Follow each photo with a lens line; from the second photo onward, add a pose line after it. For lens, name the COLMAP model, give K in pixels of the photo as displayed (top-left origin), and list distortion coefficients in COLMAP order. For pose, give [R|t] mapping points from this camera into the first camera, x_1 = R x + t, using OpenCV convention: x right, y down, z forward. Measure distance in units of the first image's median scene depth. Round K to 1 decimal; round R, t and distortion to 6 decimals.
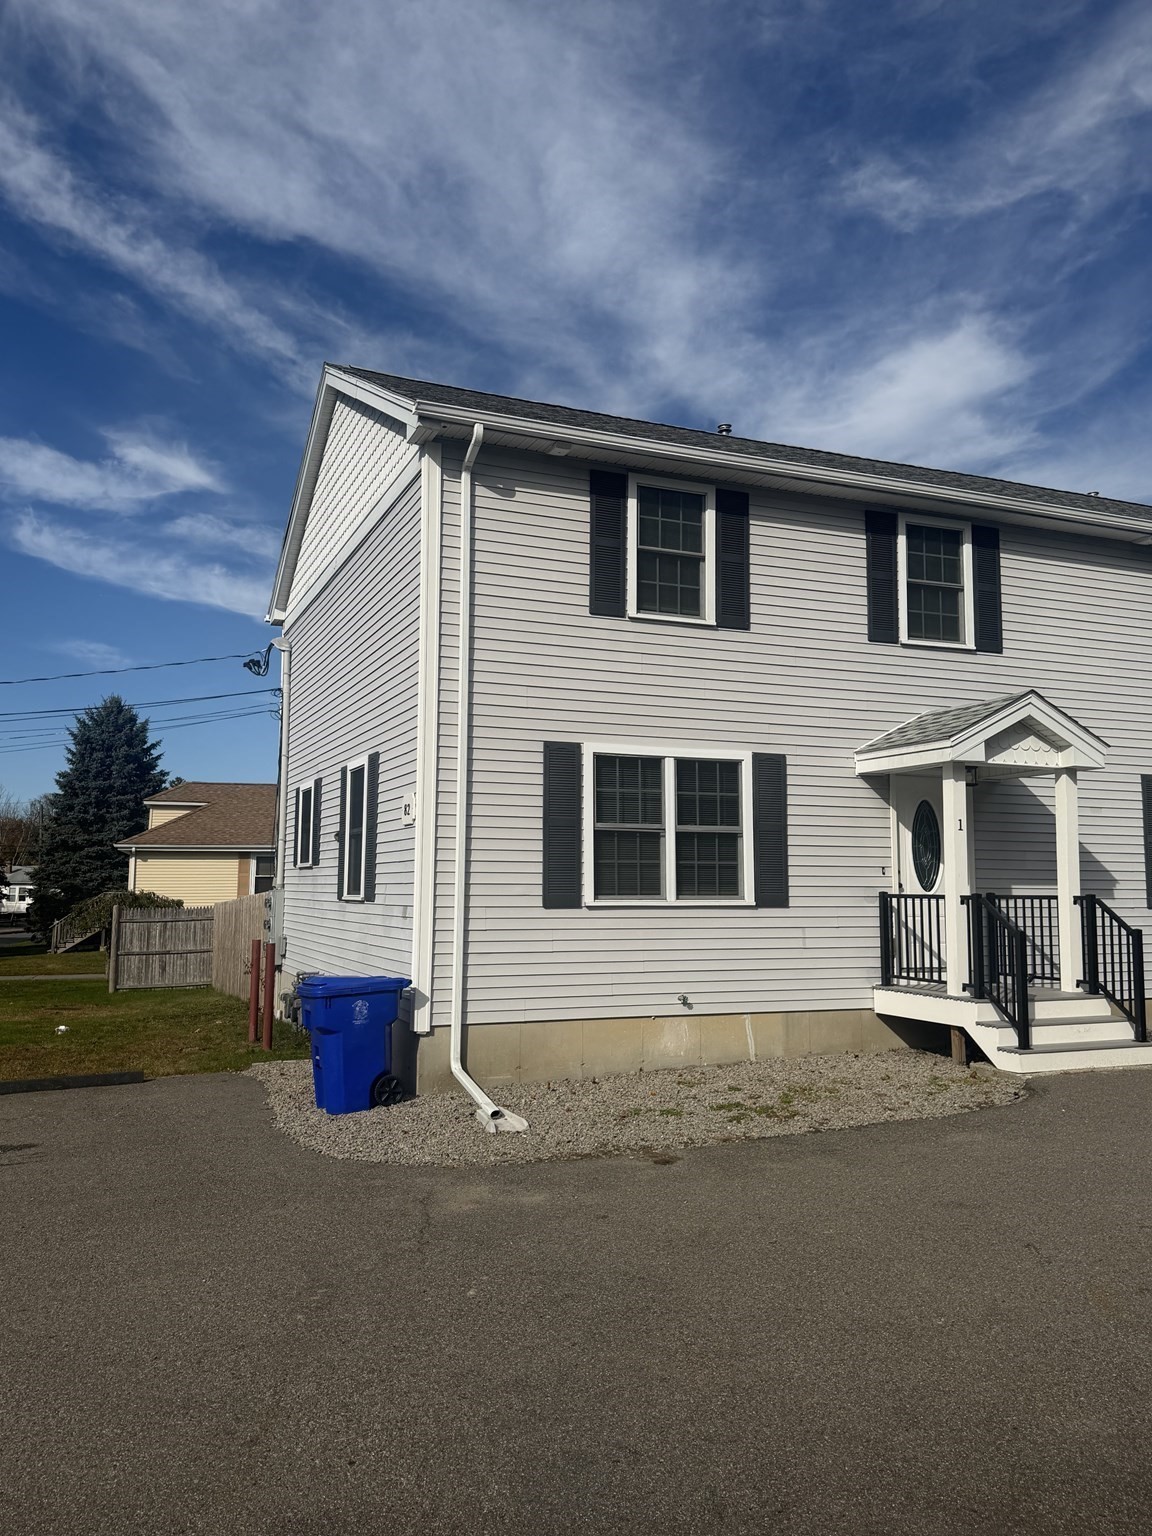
lens RADIAL K [[1161.2, 0, 571.6], [0, 1161.2, 769.7], [0, 0, 1]] dist [0.037260, -0.040070]
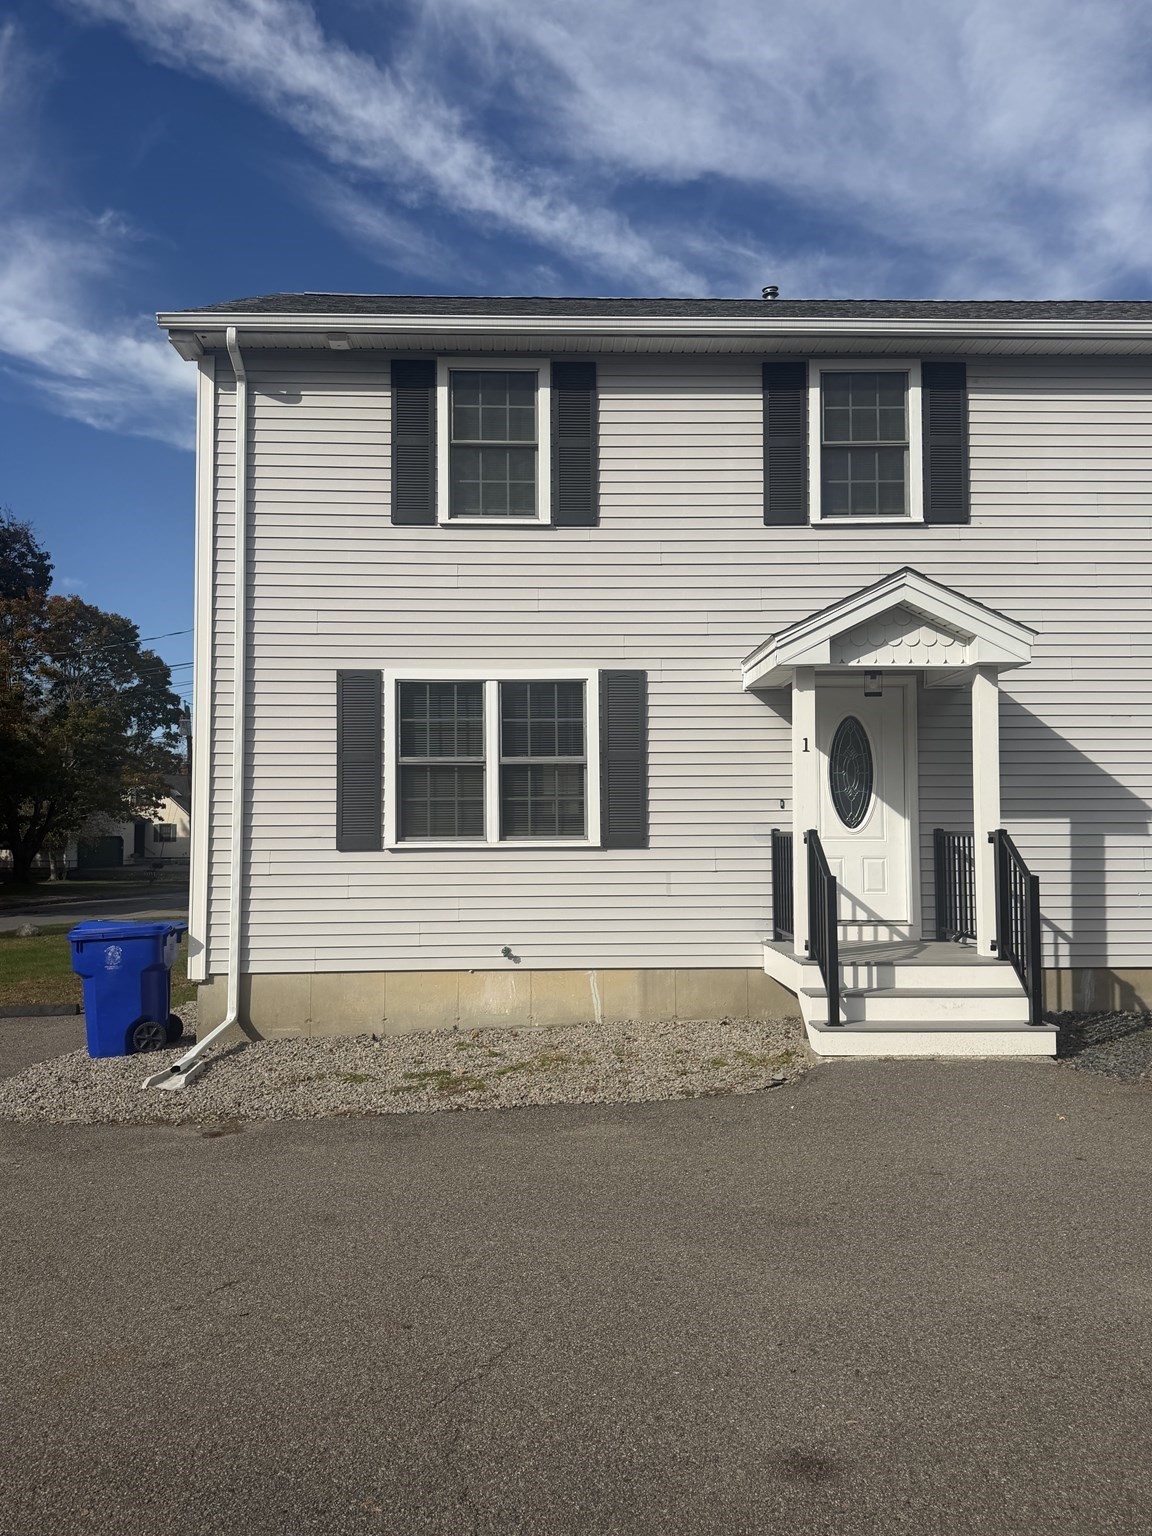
lens RADIAL K [[1161.2, 0, 572.6], [0, 1161.2, 778.7], [0, 0, 1]] dist [0.037260, -0.040070]
pose [[0.938893, -0.024034, -0.343370, 0.439123], [0.045782, 0.997416, 0.055370, 0.017721], [0.341152, -0.067707, 0.937567, 0.187030]]
